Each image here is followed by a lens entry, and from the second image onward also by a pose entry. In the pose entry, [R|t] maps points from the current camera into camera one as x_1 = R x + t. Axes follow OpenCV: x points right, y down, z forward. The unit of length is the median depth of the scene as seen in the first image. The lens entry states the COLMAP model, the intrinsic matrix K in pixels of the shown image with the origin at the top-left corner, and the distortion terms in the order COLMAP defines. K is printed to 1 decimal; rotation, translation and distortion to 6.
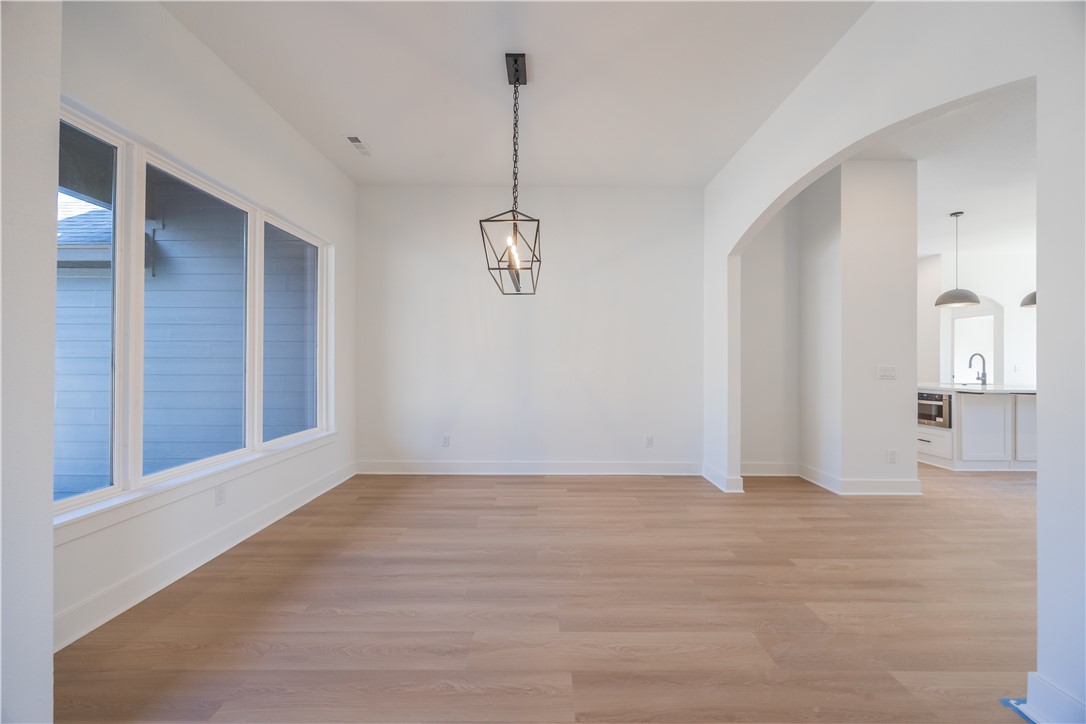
lens RADIAL K [[416.3, 0, 542.3], [0, 416.3, 359.5], [0, 0, 1]] dist [-0.000681, 0.000259]
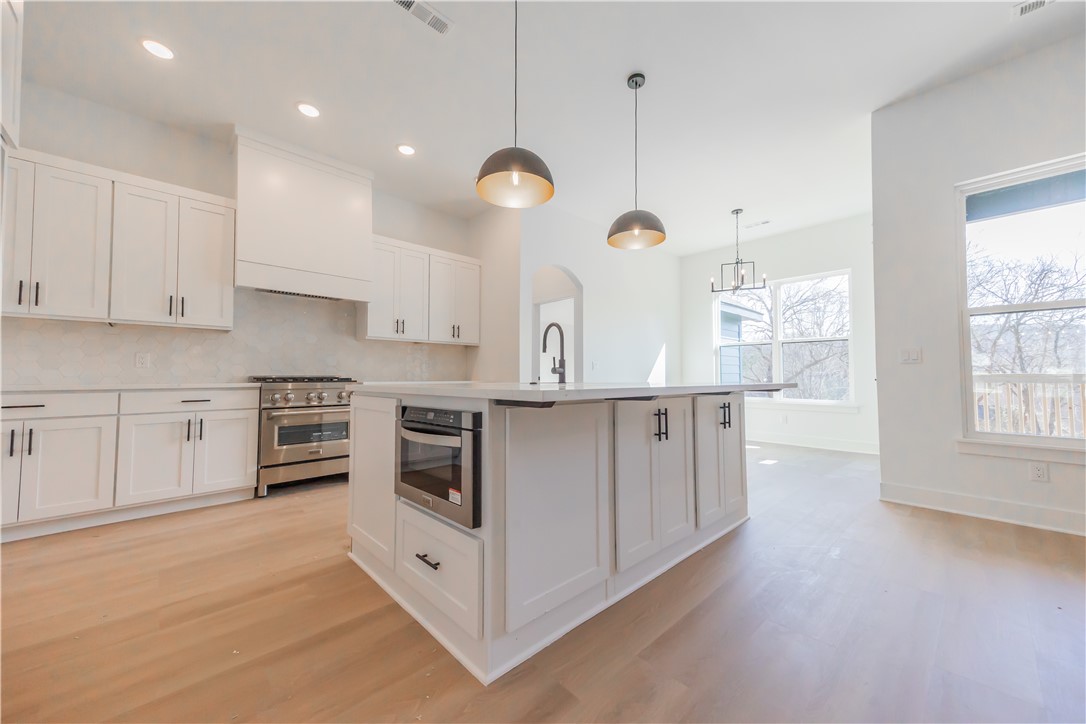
lens RADIAL K [[399.8, 0, 546.2], [0, 399.8, 359.7], [0, 0, 1]] dist [0.018000, -0.000063]
pose [[0.722980, 0.020019, 0.690579, 0.787651], [0.000173, 0.999575, -0.029158, 0.053755], [-0.690869, 0.021200, 0.722669, 0.732331]]
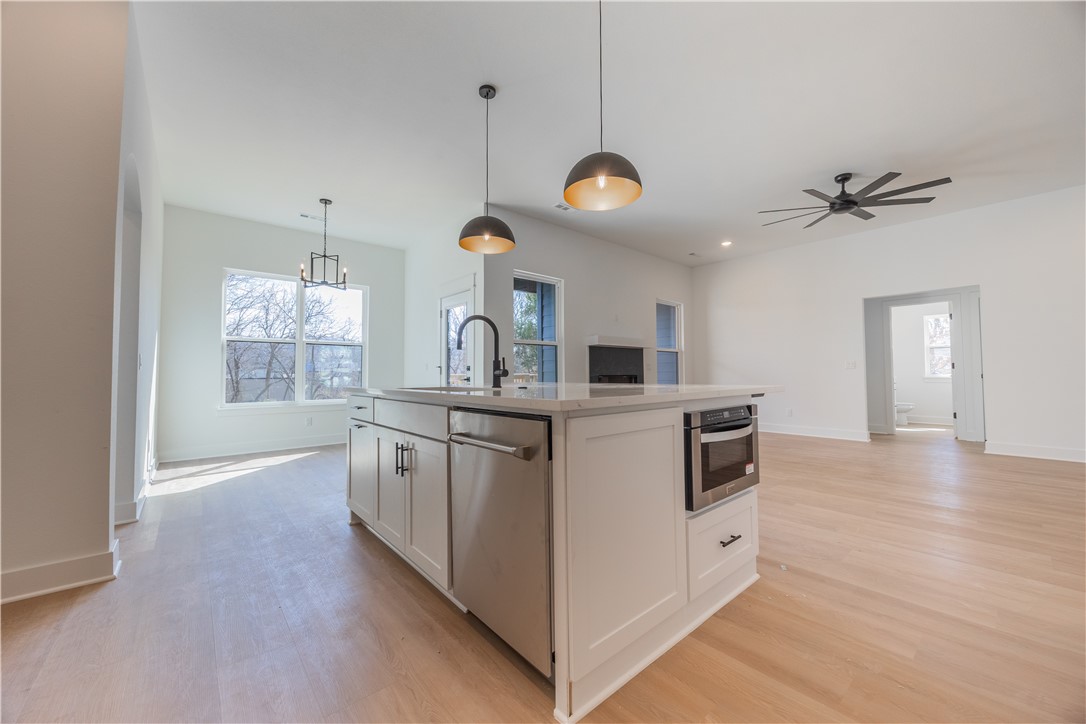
lens RADIAL K [[416.3, 0, 542.3], [0, 416.3, 359.5], [0, 0, 1]] dist [-0.000681, 0.000259]
pose [[-0.653067, 0.023478, 0.756936, 0.764683], [-0.007236, 0.999280, -0.037238, 0.054194], [-0.757266, -0.029796, -0.652427, 1.393245]]
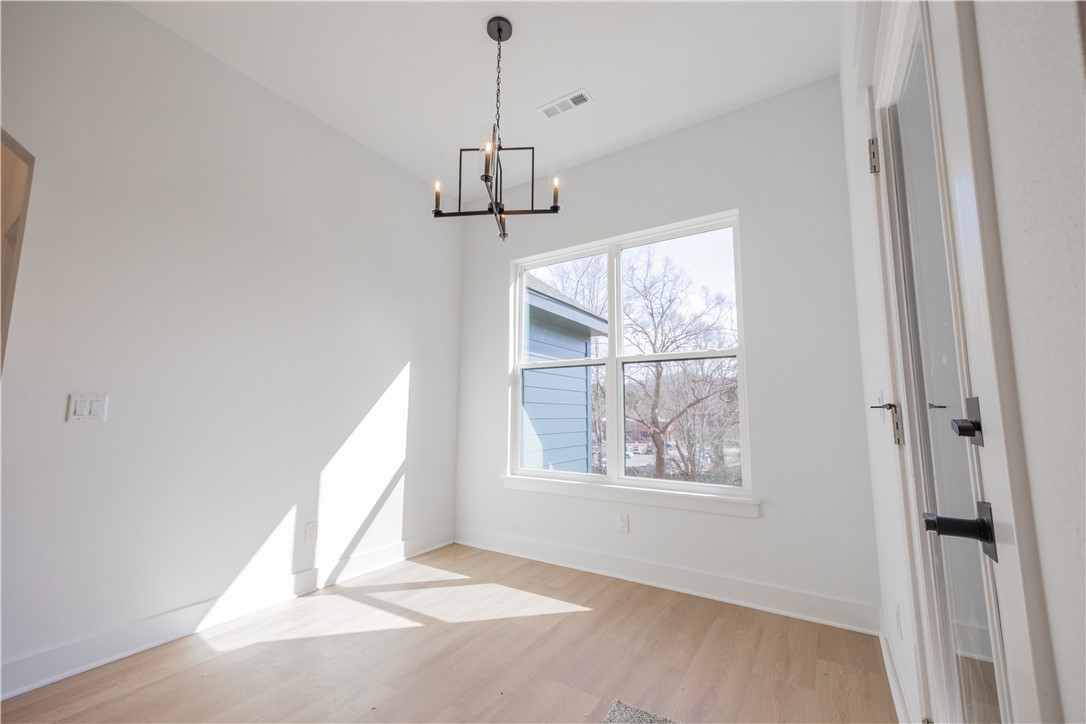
lens RADIAL K [[433.0, 0, 547.6], [0, 433.0, 362.4], [0, 0, 1]] dist [0.000918, -0.000018]
pose [[0.527629, 0.093556, 0.844308, 1.534016], [-0.005791, 0.994290, -0.106557, 0.037384], [-0.849455, 0.051334, 0.525157, 0.871047]]
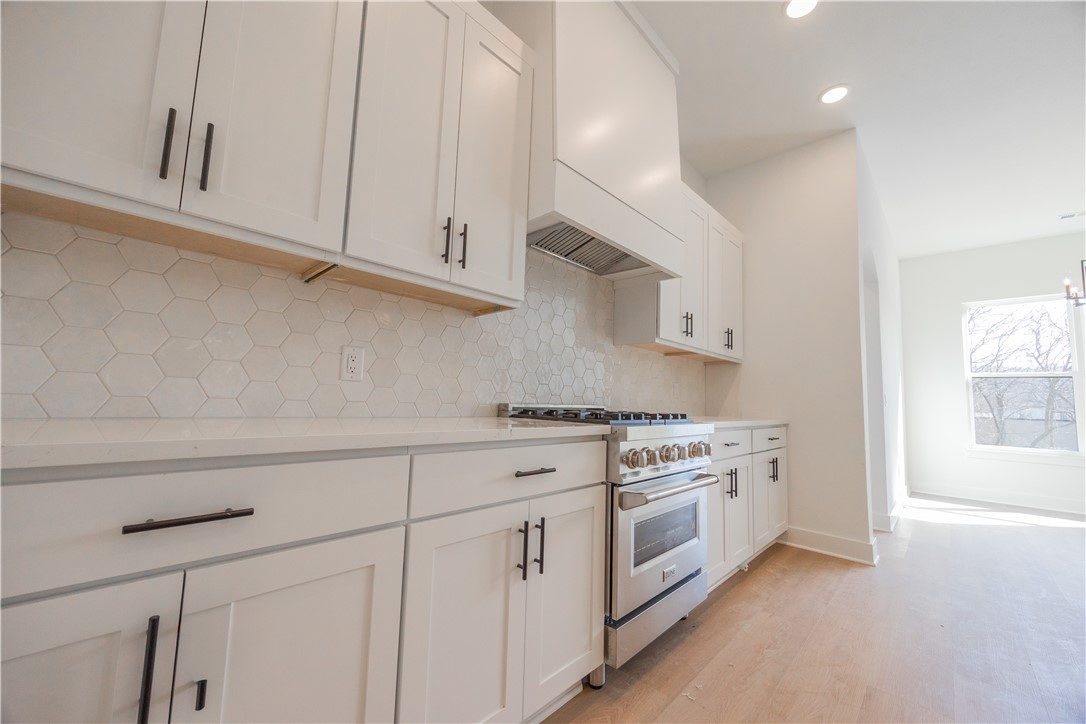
lens RADIAL K [[408.8, 0, 545.7], [0, 408.8, 358.7], [0, 0, 1]] dist [0.000280, -0.000118]
pose [[0.690514, 0.087664, 0.717987, 0.651980], [-0.038259, 0.995665, -0.084773, 0.050805], [-0.722307, 0.031068, 0.690875, 1.370903]]
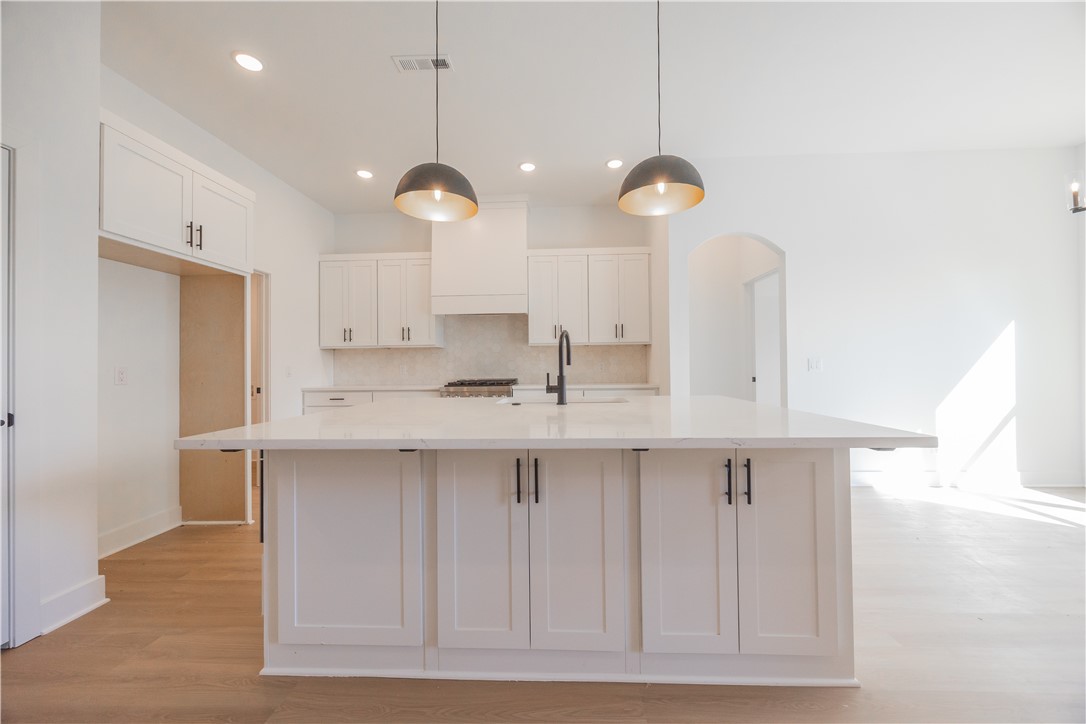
lens RADIAL K [[408.8, 0, 545.7], [0, 408.8, 358.7], [0, 0, 1]] dist [0.000280, -0.000118]
pose [[0.999119, -0.021796, -0.035869, 1.175124], [0.021639, 0.999754, -0.004770, 0.020027], [0.035964, 0.003990, 0.999345, 0.646712]]
